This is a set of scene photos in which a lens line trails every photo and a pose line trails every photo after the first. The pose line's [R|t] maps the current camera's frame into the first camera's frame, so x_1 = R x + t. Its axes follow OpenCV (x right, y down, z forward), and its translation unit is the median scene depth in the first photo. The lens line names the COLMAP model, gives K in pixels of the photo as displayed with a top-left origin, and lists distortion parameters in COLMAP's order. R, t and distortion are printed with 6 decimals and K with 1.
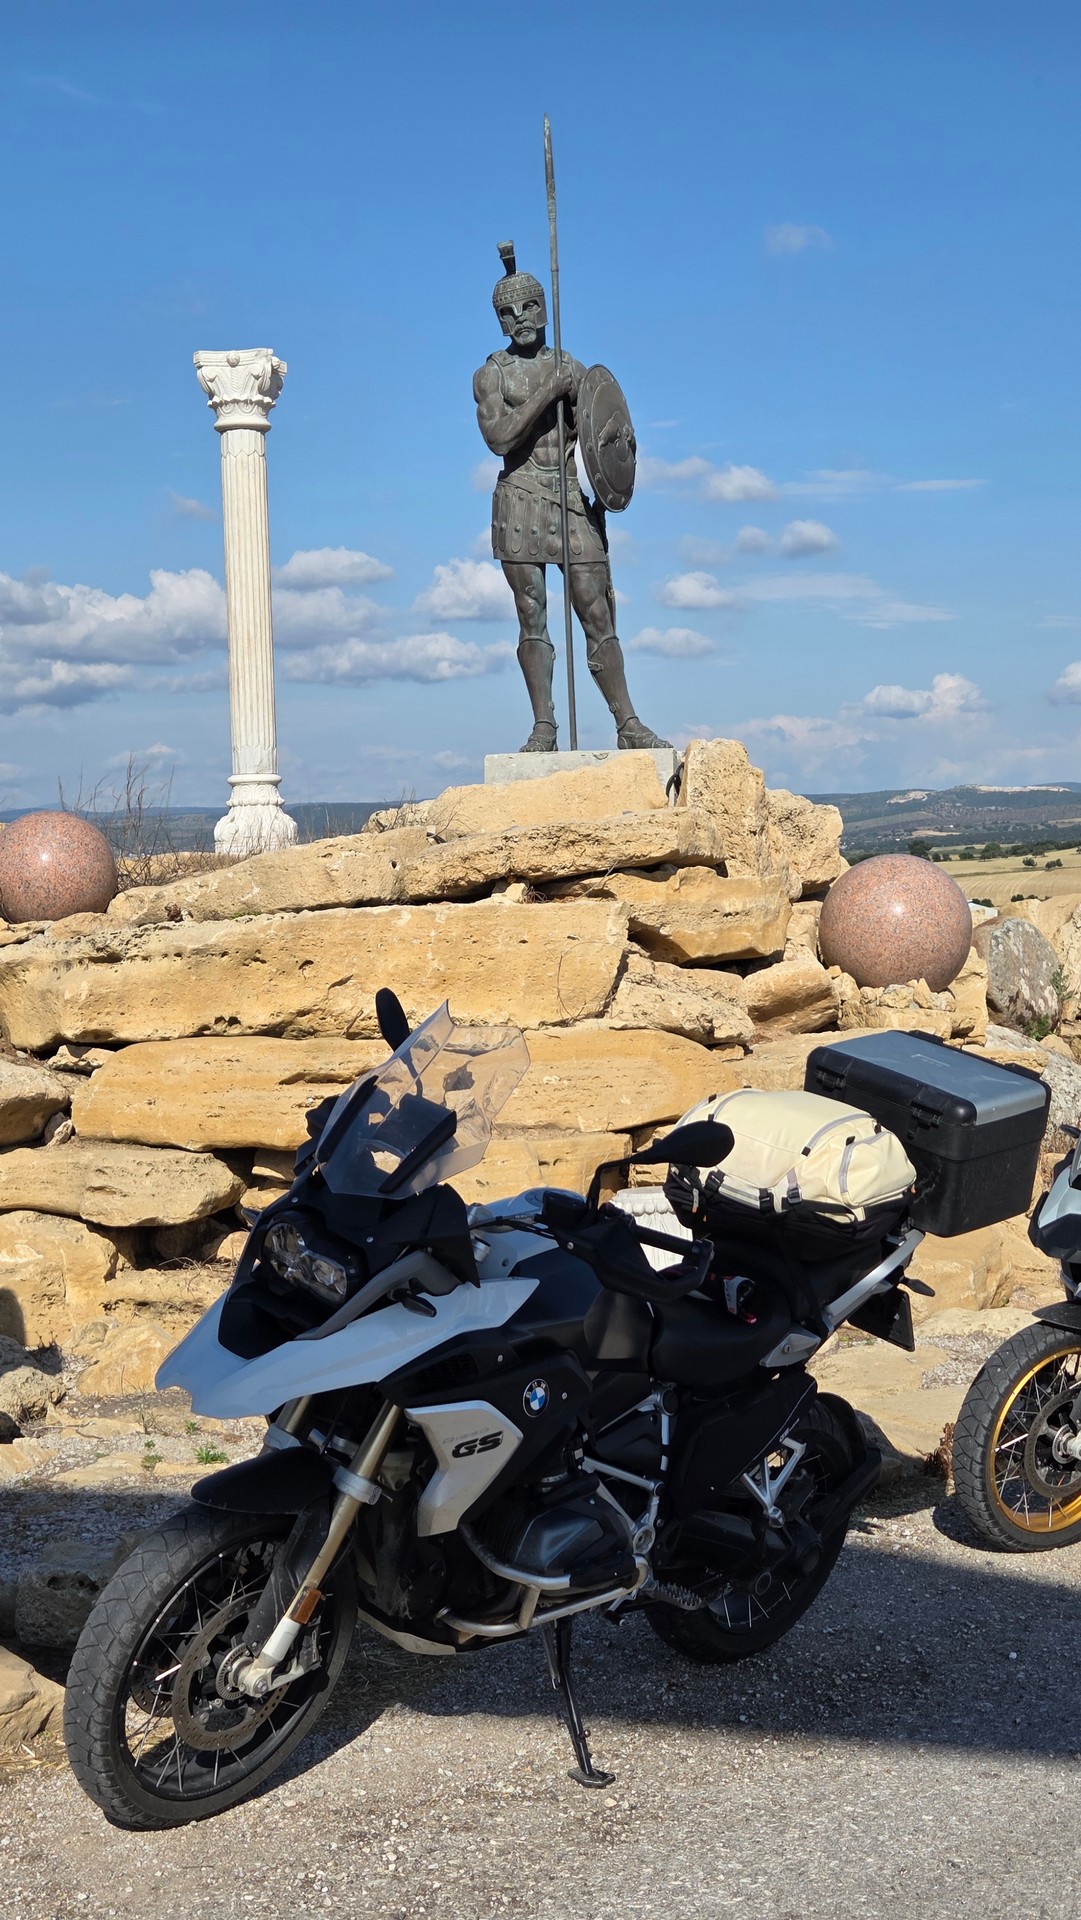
lens RADIAL K [[2526.0, 0, 540.5], [0, 2526.0, 960.0], [0, 0, 1]] dist [0.087240, -0.029782]
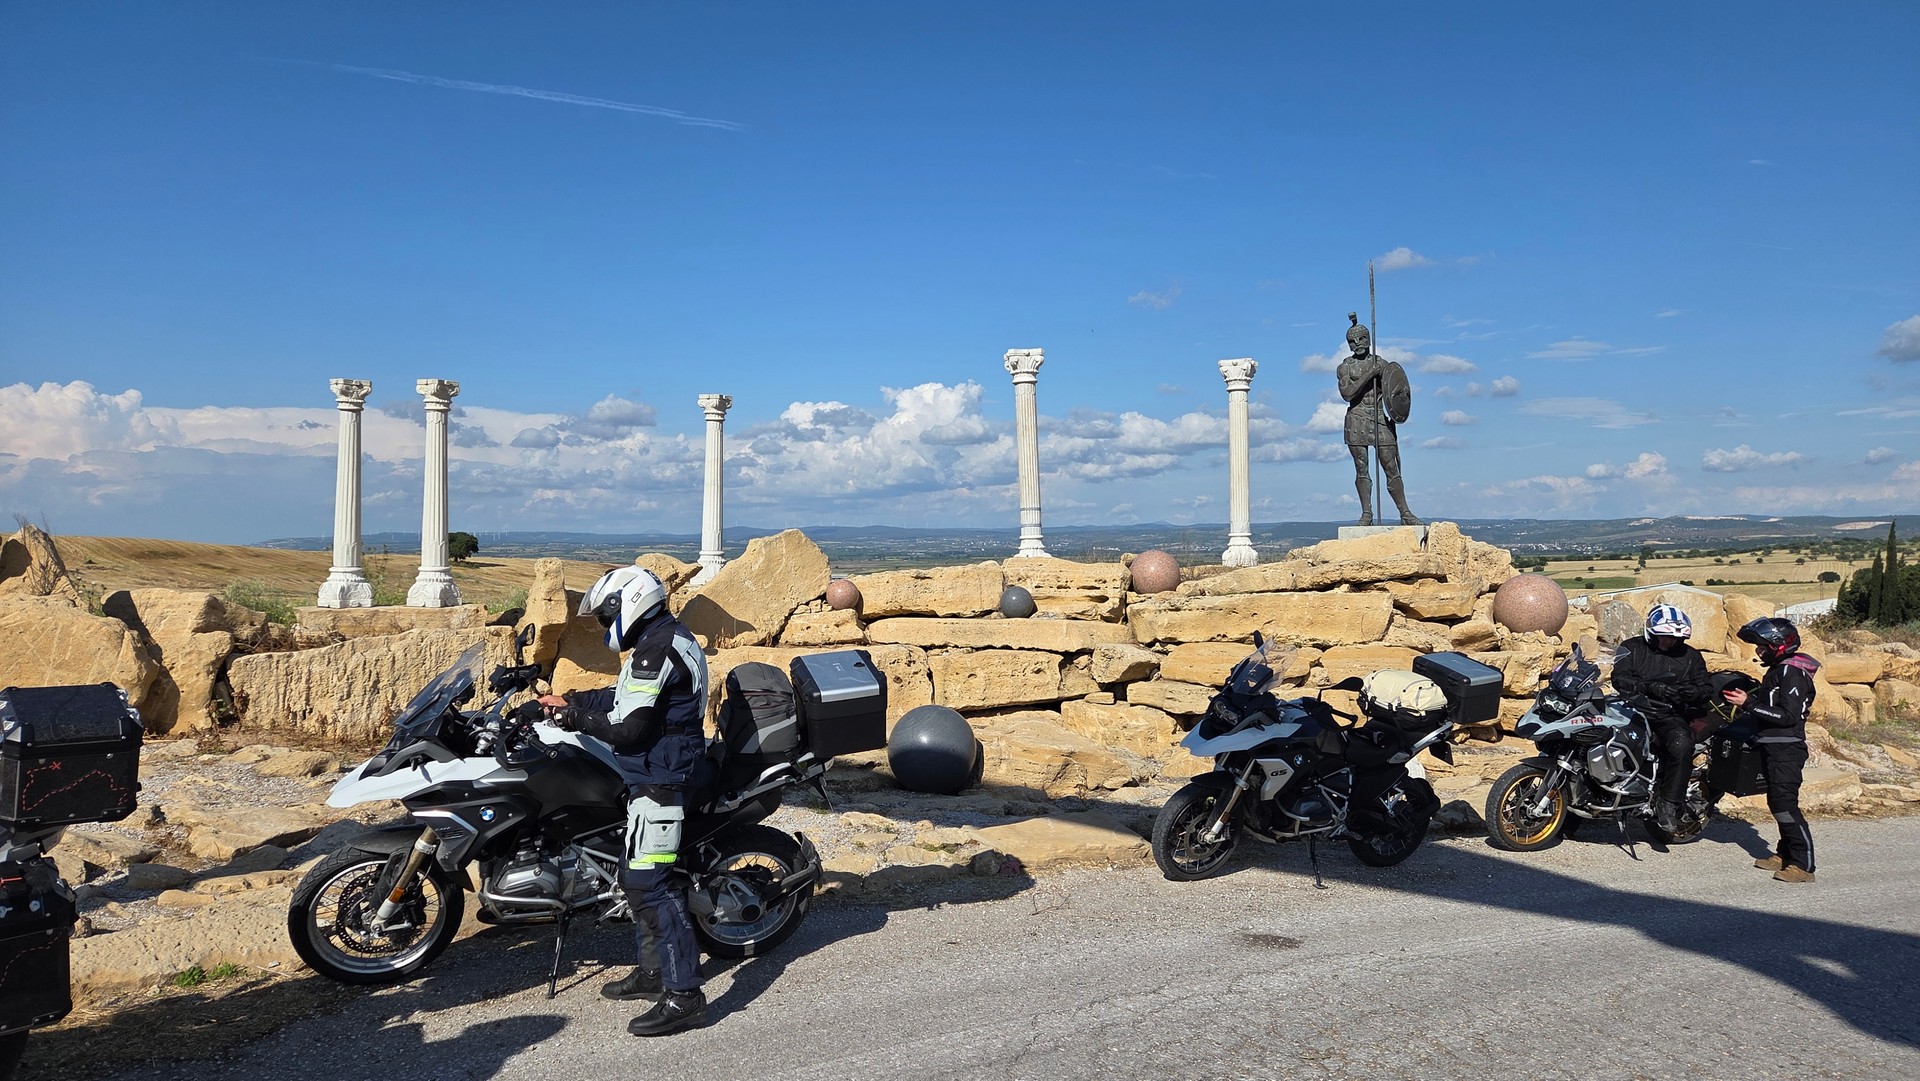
lens RADIAL K [[1281.0, 0, 958.0], [0, 1281.0, 525.7], [0, 0, 1]] dist [0.075998, -0.088680]
pose [[0.941096, 0.011398, -0.337948, 0.058576], [-0.030467, 0.998225, -0.051175, -0.011568], [0.336765, 0.058457, 0.939772, -0.292662]]
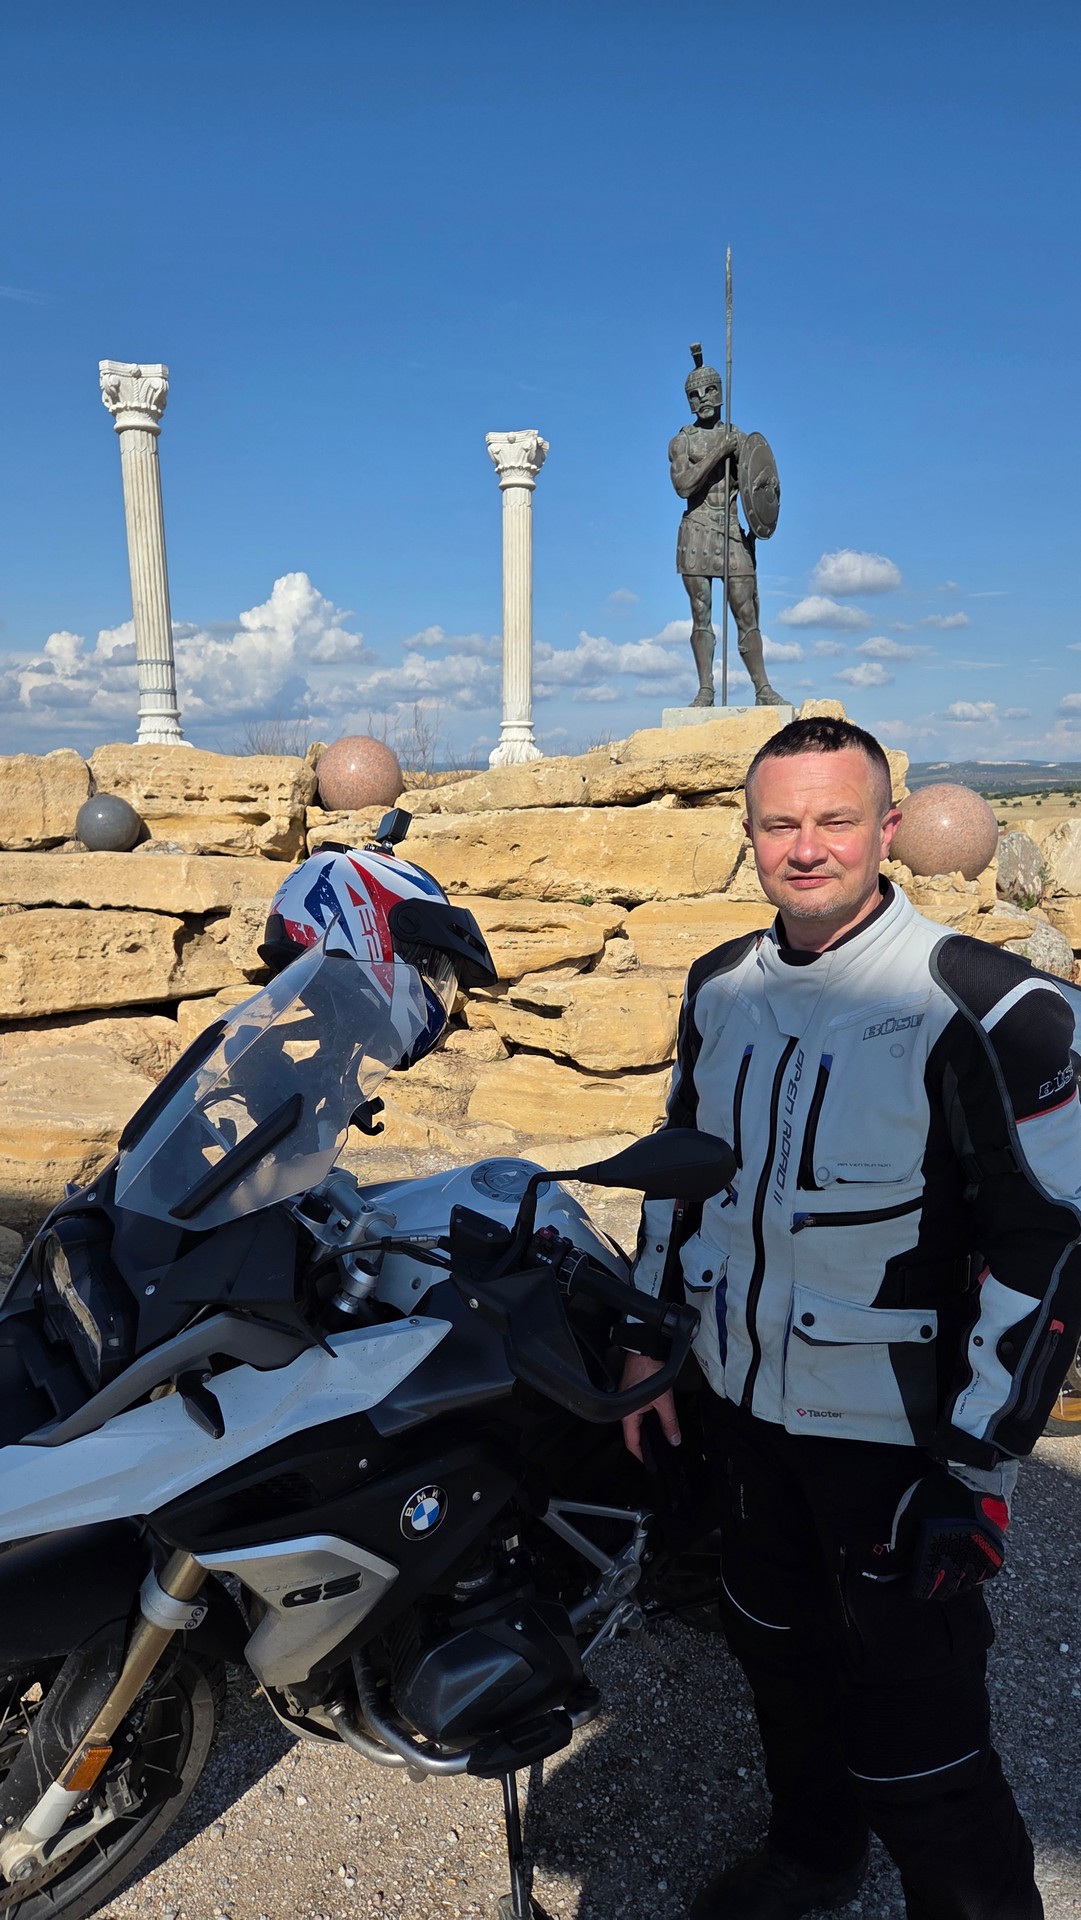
lens RADIAL K [[1259.8, 0, 538.5], [0, 1259.8, 975.6], [0, 0, 1]] dist [0.072660, -0.076728]
pose [[0.987276, 0.052450, -0.150117, 0.029861], [-0.036451, 0.993547, 0.107406, -0.002857], [0.154781, -0.100567, 0.982817, 0.284331]]
